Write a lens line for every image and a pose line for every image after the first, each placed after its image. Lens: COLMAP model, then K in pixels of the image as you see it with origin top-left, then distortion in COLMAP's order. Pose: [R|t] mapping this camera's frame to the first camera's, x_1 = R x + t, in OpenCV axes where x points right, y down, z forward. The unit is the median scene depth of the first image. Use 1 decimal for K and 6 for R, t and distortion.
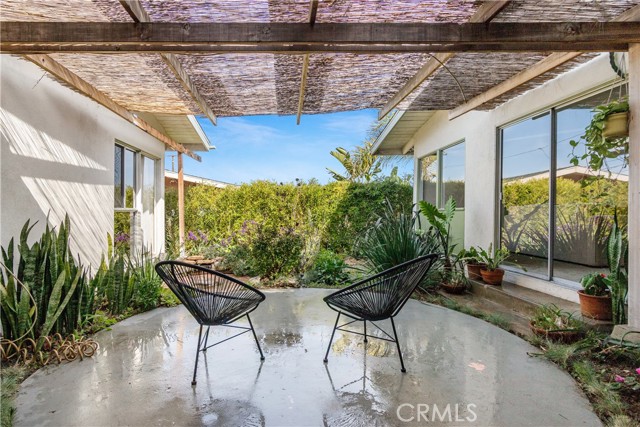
lens RADIAL K [[315.5, 0, 320.4], [0, 315.5, 214.6], [0, 0, 1]] dist [-0.003146, -0.000338]
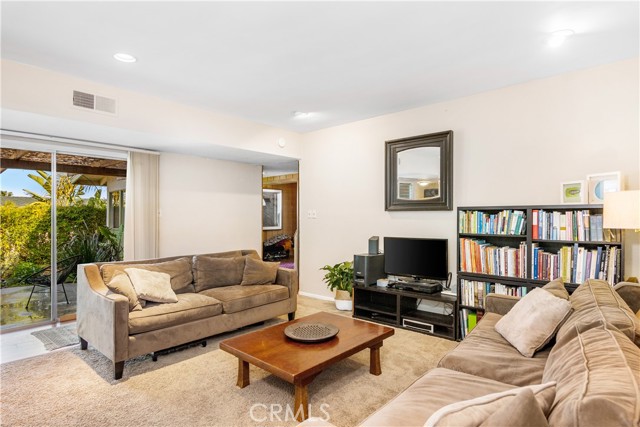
lens RADIAL K [[347.7, 0, 318.0], [0, 347.7, 216.2], [0, 0, 1]] dist [0.005778, 0.000799]
pose [[0.749305, -0.002739, 0.662219, -0.025770], [0.006478, 0.999974, -0.003194, -0.053234], [-0.662193, 0.006683, 0.749303, -0.742186]]
